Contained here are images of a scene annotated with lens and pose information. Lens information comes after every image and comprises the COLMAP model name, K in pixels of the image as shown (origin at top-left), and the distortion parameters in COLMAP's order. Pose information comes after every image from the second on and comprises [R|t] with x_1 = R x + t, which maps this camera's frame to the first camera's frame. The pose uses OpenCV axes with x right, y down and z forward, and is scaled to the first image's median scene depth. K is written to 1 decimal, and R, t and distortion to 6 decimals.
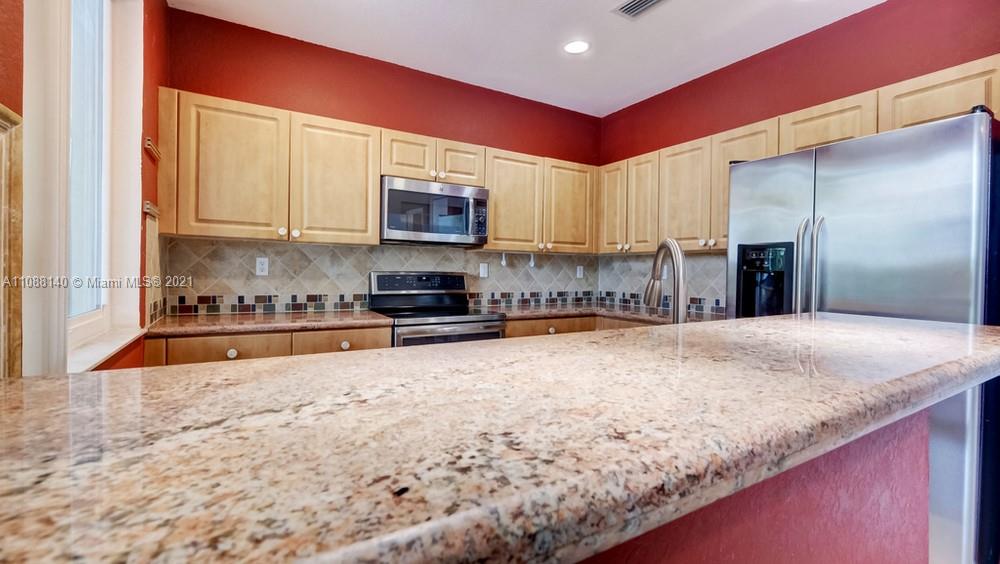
lens RADIAL K [[434.6, 0, 499.2], [0, 434.6, 275.7], [0, 0, 1]] dist [-0.002407, -0.000779]
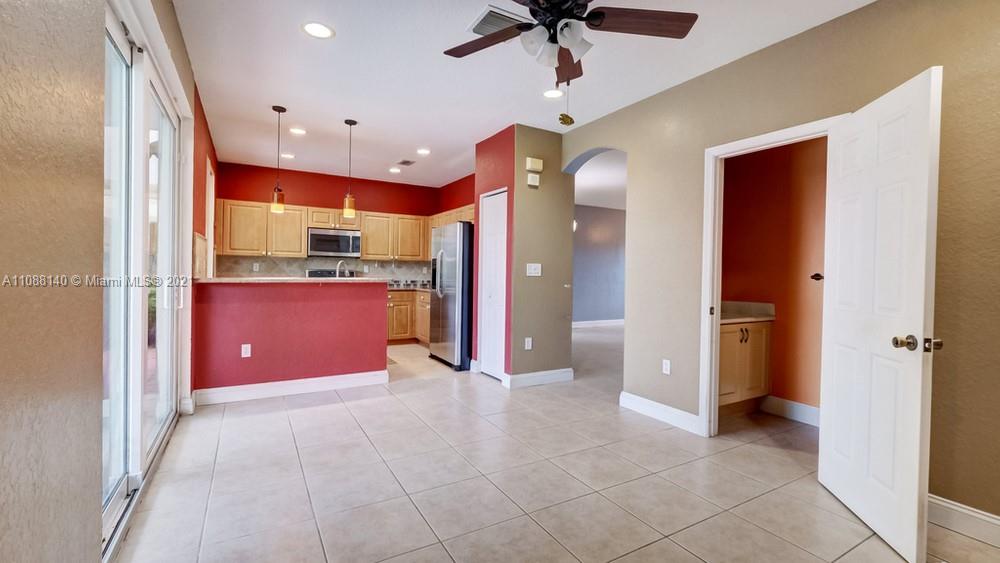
lens RADIAL K [[434.6, 0, 499.2], [0, 434.6, 275.2], [0, 0, 1]] dist [-0.002407, -0.000779]
pose [[0.999990, 0.001336, -0.004245, 0.709528], [-0.001348, 0.999995, -0.002835, 0.025061], [0.004242, 0.002841, 0.999987, -1.222719]]
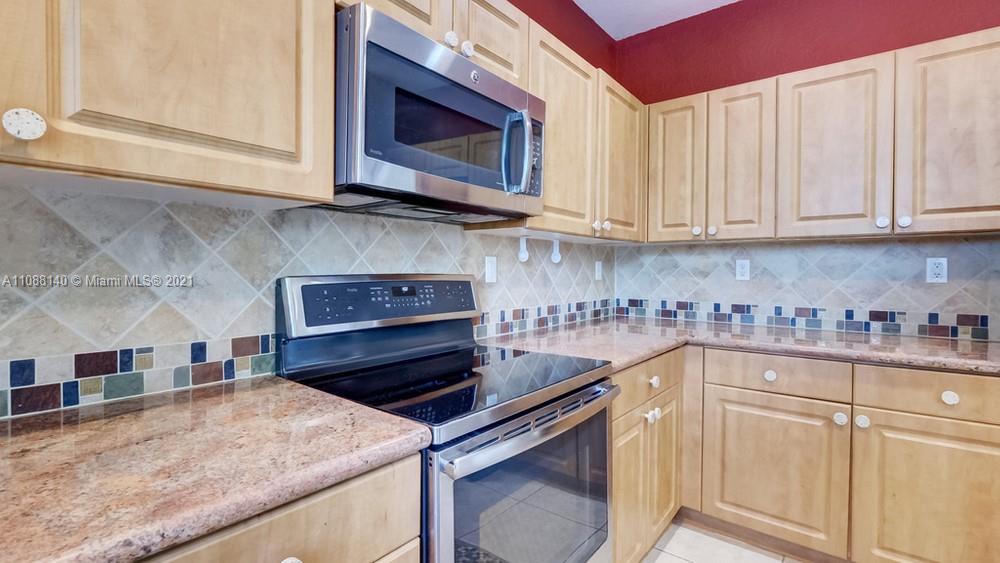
lens RADIAL K [[455.0, 0, 500.3], [0, 455.0, 276.0], [0, 0, 1]] dist [-0.003217, -0.000690]
pose [[0.933322, -0.014727, 0.358739, -0.267751], [0.013010, 0.999889, 0.007201, -0.010344], [-0.358806, -0.002053, 0.933410, 0.573138]]
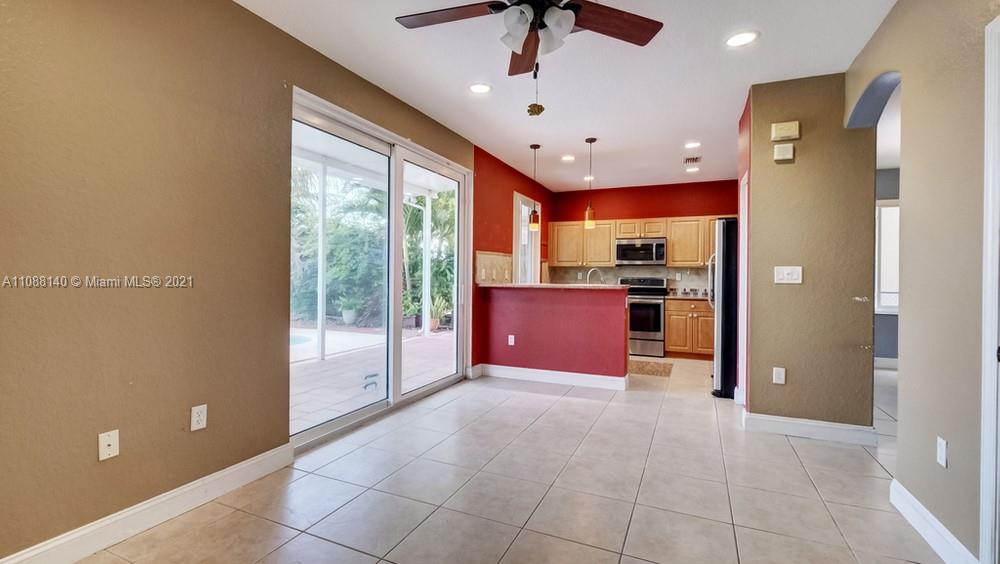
lens RADIAL K [[434.6, 0, 499.2], [0, 434.6, 275.7], [0, 0, 1]] dist [-0.002407, -0.000779]
pose [[0.579424, -0.009878, -0.814966, 1.299517], [-0.008819, 0.999792, -0.018388, 0.030812], [0.814978, 0.017841, 0.579217, -0.937168]]
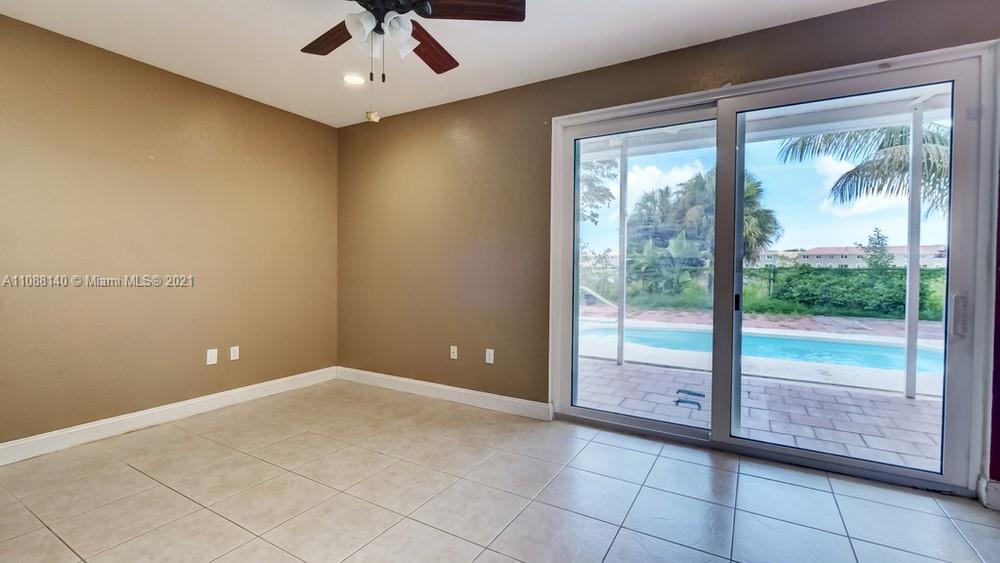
lens RADIAL K [[434.6, 0, 499.2], [0, 434.6, 275.2], [0, 0, 1]] dist [-0.002407, -0.000779]
pose [[-0.869338, -0.015549, -0.493973, 0.976683], [-0.028552, 0.999416, 0.018789, 0.010416], [0.493392, 0.030438, -0.869274, 0.179968]]
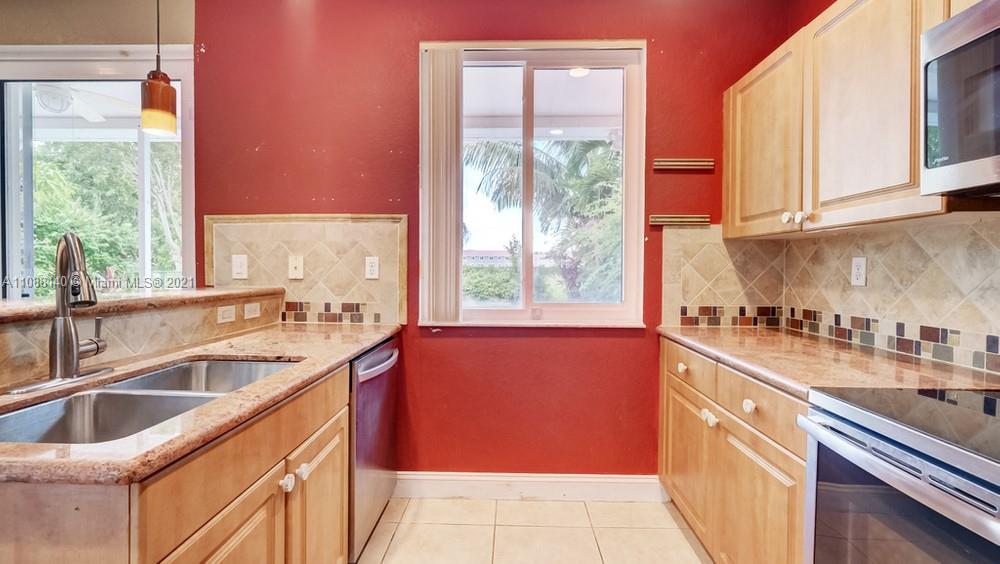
lens RADIAL K [[434.6, 0, 499.2], [0, 434.6, 275.7], [0, 0, 1]] dist [-0.002407, -0.000779]
pose [[-0.525789, -0.006446, -0.850591, 0.249341], [-0.022992, 0.999714, 0.006637, -0.006575], [0.850304, 0.023047, -0.525787, 0.821707]]
